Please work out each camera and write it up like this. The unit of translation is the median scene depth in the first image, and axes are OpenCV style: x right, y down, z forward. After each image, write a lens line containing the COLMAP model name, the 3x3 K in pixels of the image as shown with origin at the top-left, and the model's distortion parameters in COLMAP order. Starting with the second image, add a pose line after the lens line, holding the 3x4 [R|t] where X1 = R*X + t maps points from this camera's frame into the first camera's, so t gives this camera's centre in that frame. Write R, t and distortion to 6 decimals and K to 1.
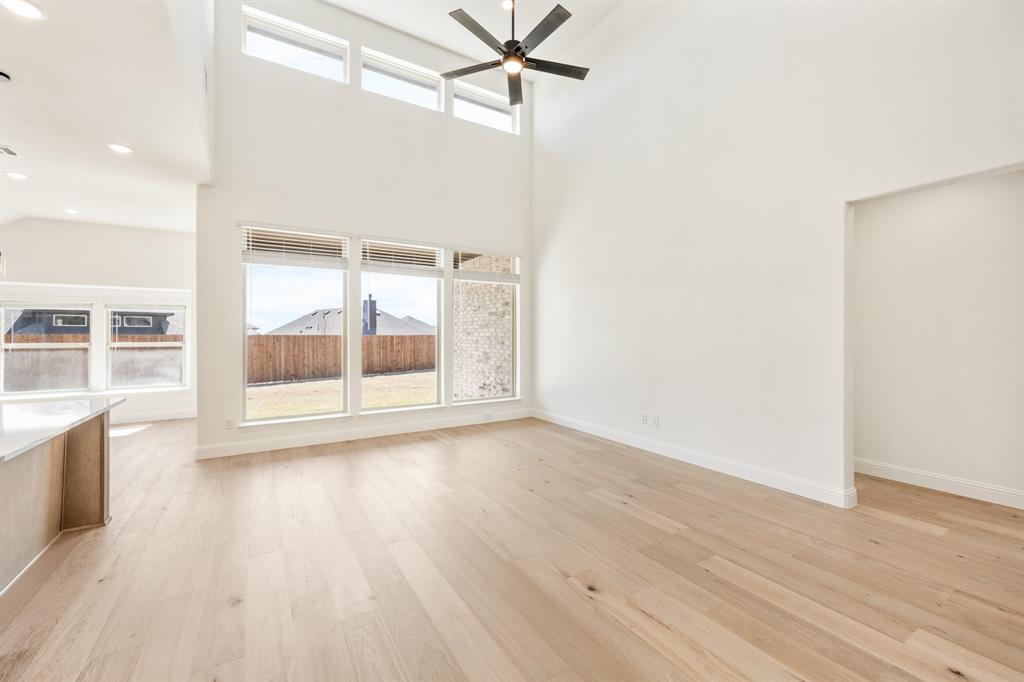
lens RADIAL K [[416.4, 0, 509.2], [0, 416.4, 334.4], [0, 0, 1]] dist [0.003895, -0.000939]
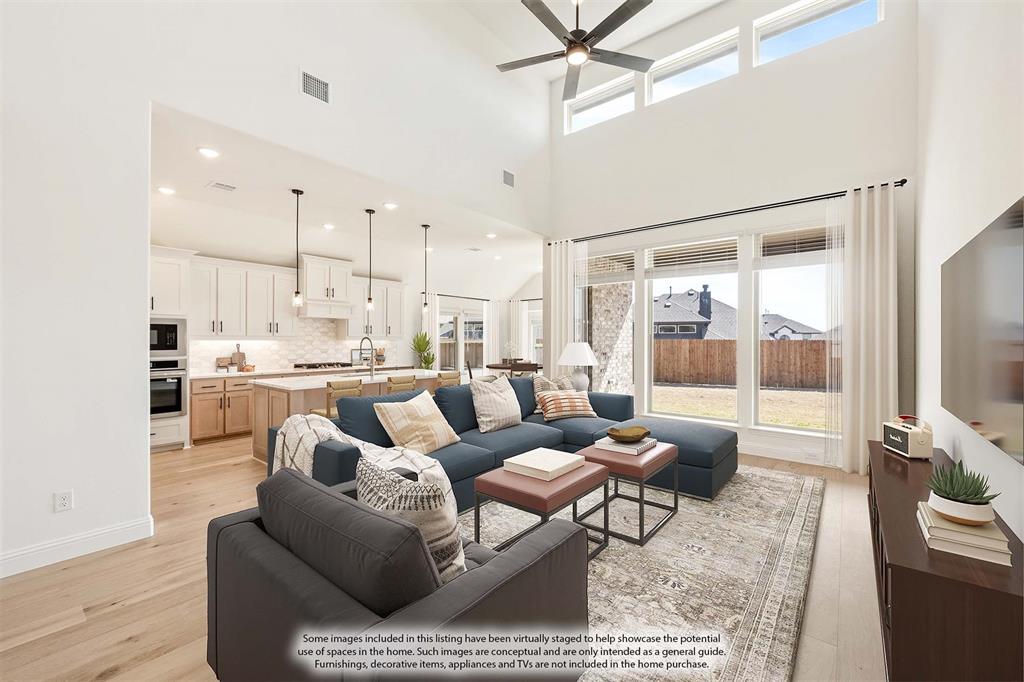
lens RADIAL K [[416.4, 0, 513.2], [0, 416.4, 339.3], [0, 0, 1]] dist [0.003895, -0.000939]
pose [[0.332511, 0.002104, -0.943097, 0.402788], [-0.001087, 0.999998, 0.001848, -0.001678], [0.943099, 0.000411, 0.332512, 0.254115]]
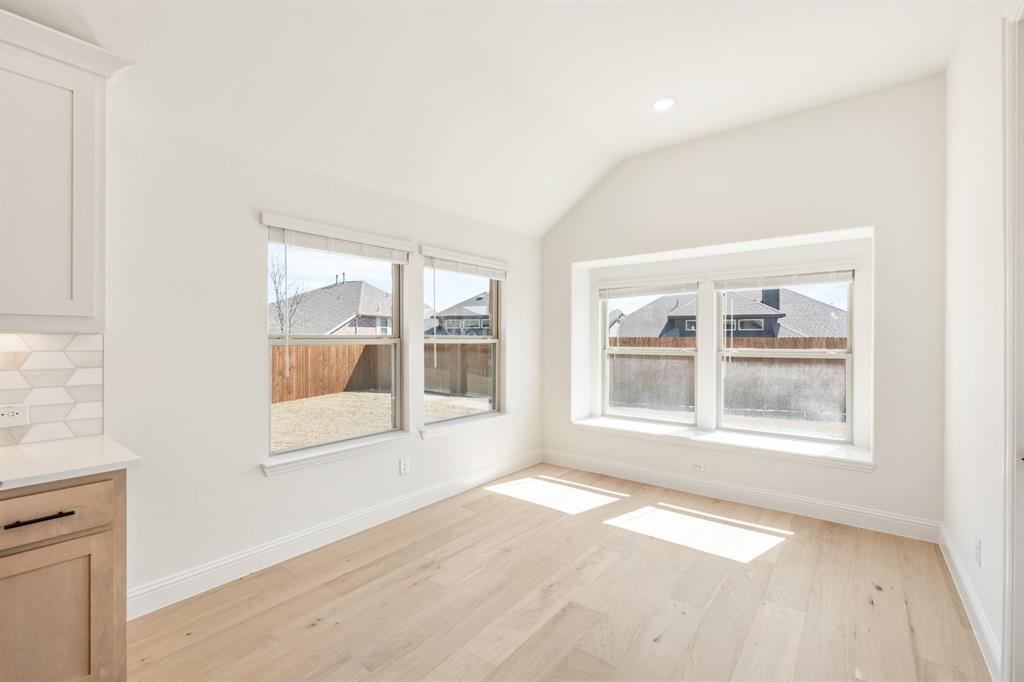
lens RADIAL K [[441.9, 0, 510.6], [0, 441.9, 339.7], [0, 0, 1]] dist [-0.002784, -0.001265]
pose [[0.343339, 0.001802, -0.939210, -0.449854], [0.000041, 0.999998, 0.001934, 0.006528], [0.939212, -0.000703, 0.343338, 0.479949]]
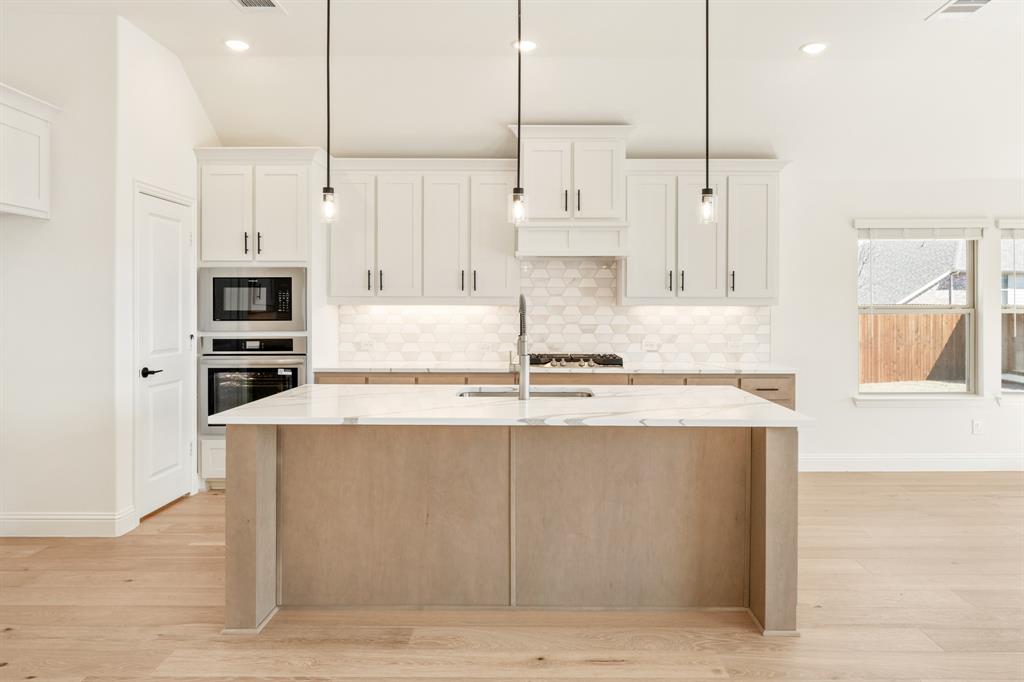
lens RADIAL K [[669.6, 0, 530.2], [0, 669.6, 308.8], [0, 0, 1]] dist [0.000352, -0.003599]
pose [[-0.524498, 0.000971, -0.851411, -0.012543], [-0.000225, 0.999999, 0.001278, 0.005441], [0.851412, 0.000862, -0.524498, 0.499805]]
